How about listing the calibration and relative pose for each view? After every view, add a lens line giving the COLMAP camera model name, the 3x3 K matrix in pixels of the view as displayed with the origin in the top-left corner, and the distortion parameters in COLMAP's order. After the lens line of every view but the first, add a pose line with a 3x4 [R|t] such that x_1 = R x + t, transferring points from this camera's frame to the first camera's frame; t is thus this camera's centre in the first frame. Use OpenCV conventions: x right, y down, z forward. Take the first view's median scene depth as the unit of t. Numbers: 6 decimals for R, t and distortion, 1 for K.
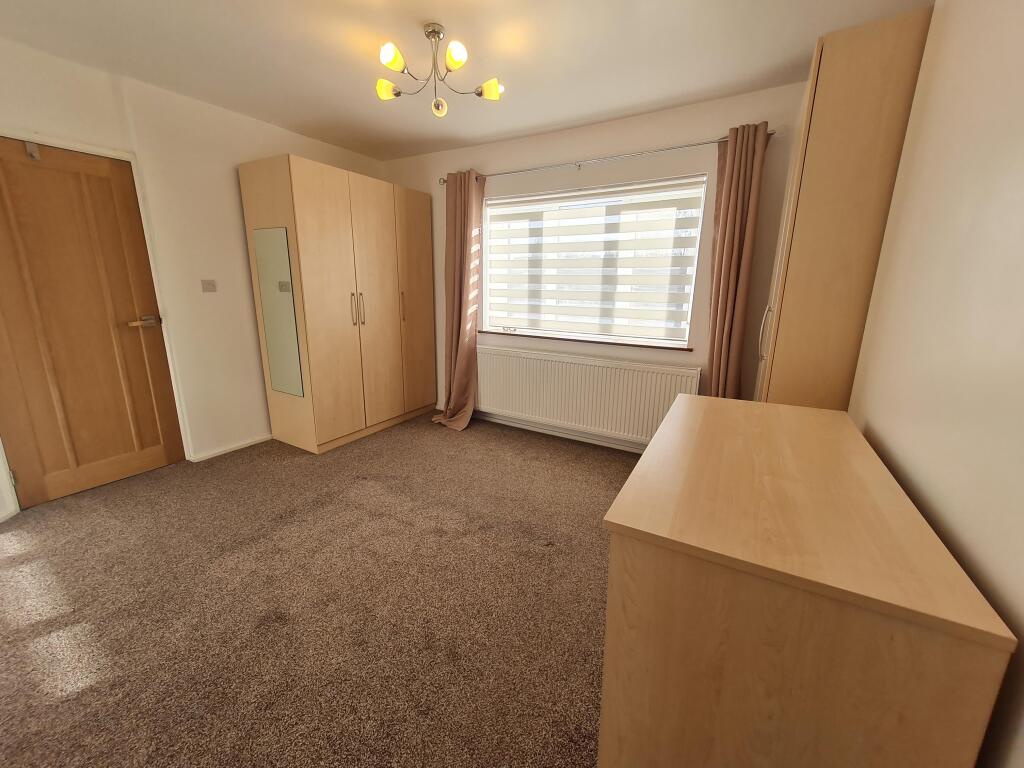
lens RADIAL K [[397.2, 0, 515.5], [0, 397.2, 375.7], [0, 0, 1]] dist [0.014654, -0.006104]
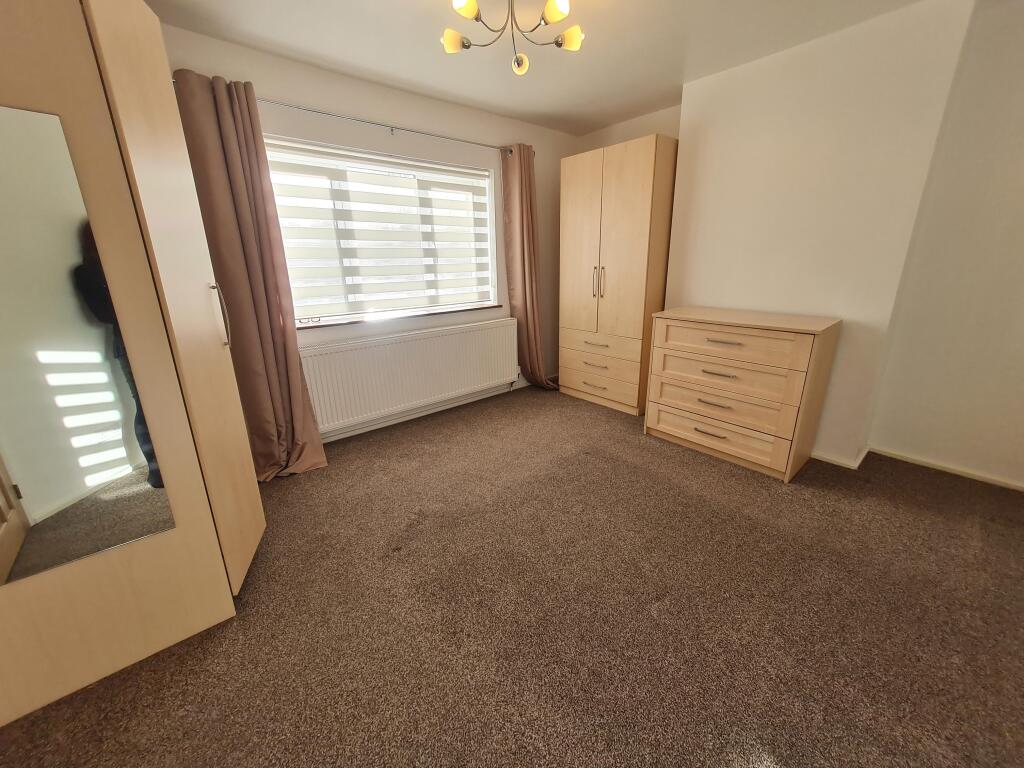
lens RADIAL K [[397.2, 0, 515.5], [0, 397.2, 375.7], [0, 0, 1]] dist [0.014654, -0.006104]
pose [[0.322241, -0.284432, 0.902917, -0.760269], [0.233310, 0.948236, 0.215442, -0.111719], [-0.917457, 0.141235, 0.371922, 0.464023]]
